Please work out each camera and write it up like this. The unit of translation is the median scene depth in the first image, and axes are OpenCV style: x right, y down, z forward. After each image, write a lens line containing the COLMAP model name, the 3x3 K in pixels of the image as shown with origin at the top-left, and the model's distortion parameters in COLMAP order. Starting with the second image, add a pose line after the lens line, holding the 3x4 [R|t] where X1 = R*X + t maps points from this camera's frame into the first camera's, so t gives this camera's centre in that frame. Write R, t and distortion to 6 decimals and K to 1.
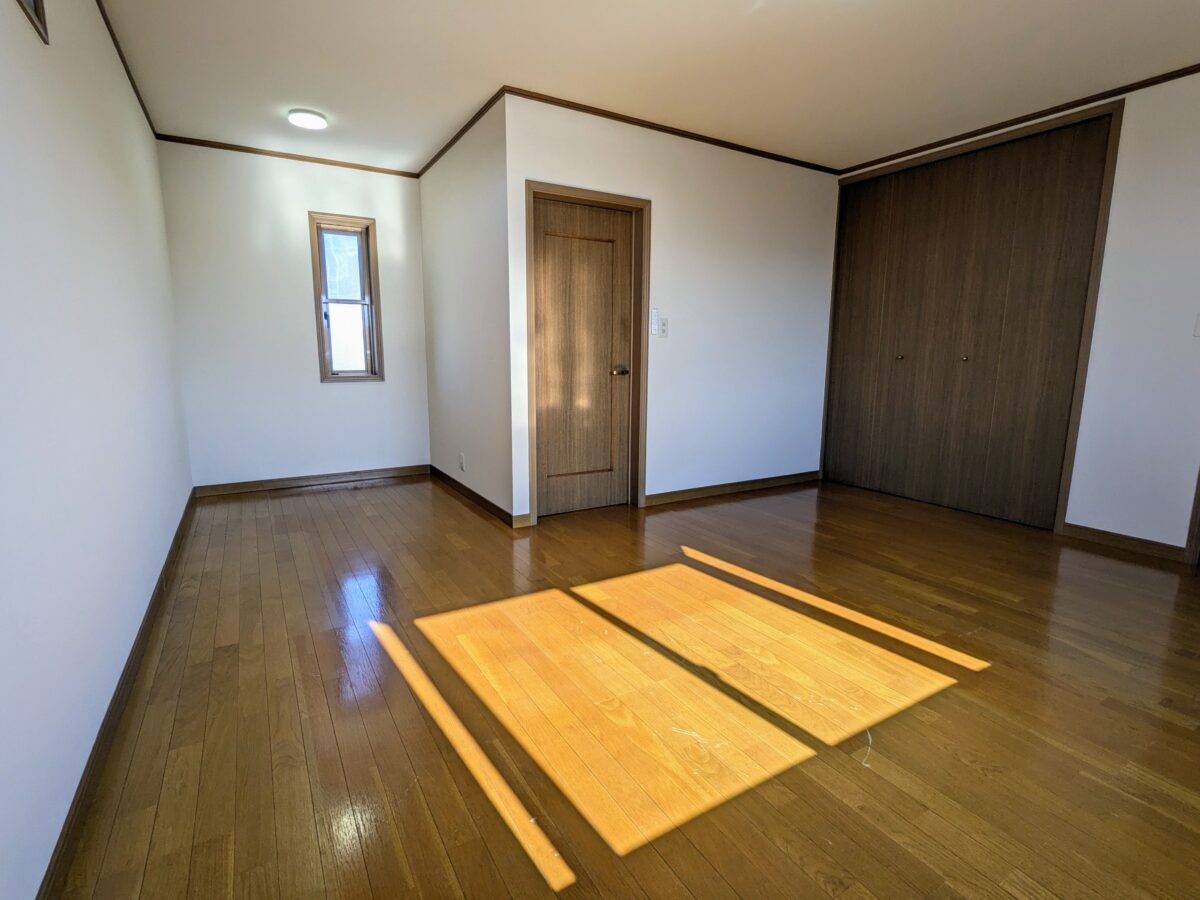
lens RADIAL K [[577.3, 0, 601.8], [0, 577.3, 452.0], [0, 0, 1]] dist [-0.003206, 0.000432]
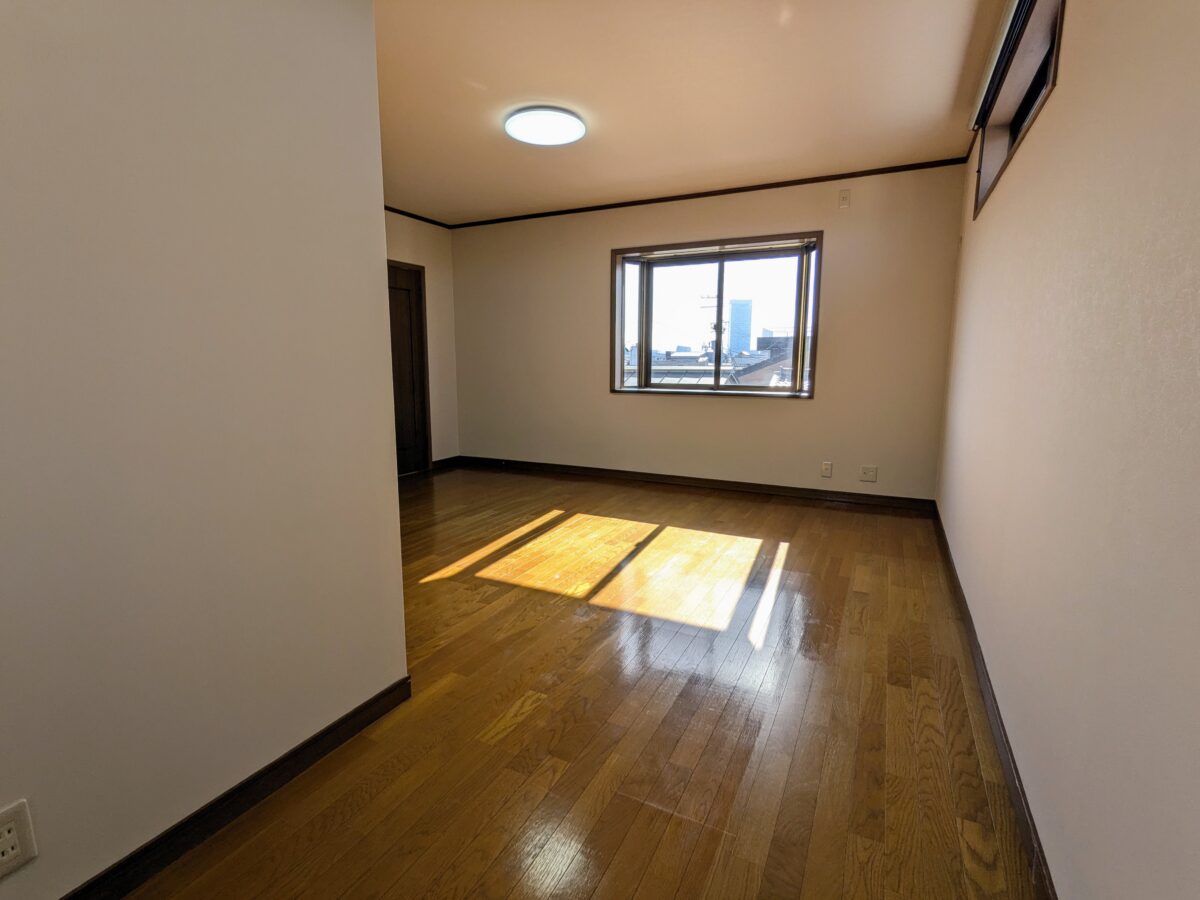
lens RADIAL K [[577.3, 0, 603.0], [0, 577.3, 452.4], [0, 0, 1]] dist [-0.003206, 0.000432]
pose [[-0.537781, -0.141290, 0.831161, -0.977190], [0.132683, 0.959388, 0.248937, -0.288759], [-0.832578, 0.244155, -0.497194, 1.551545]]
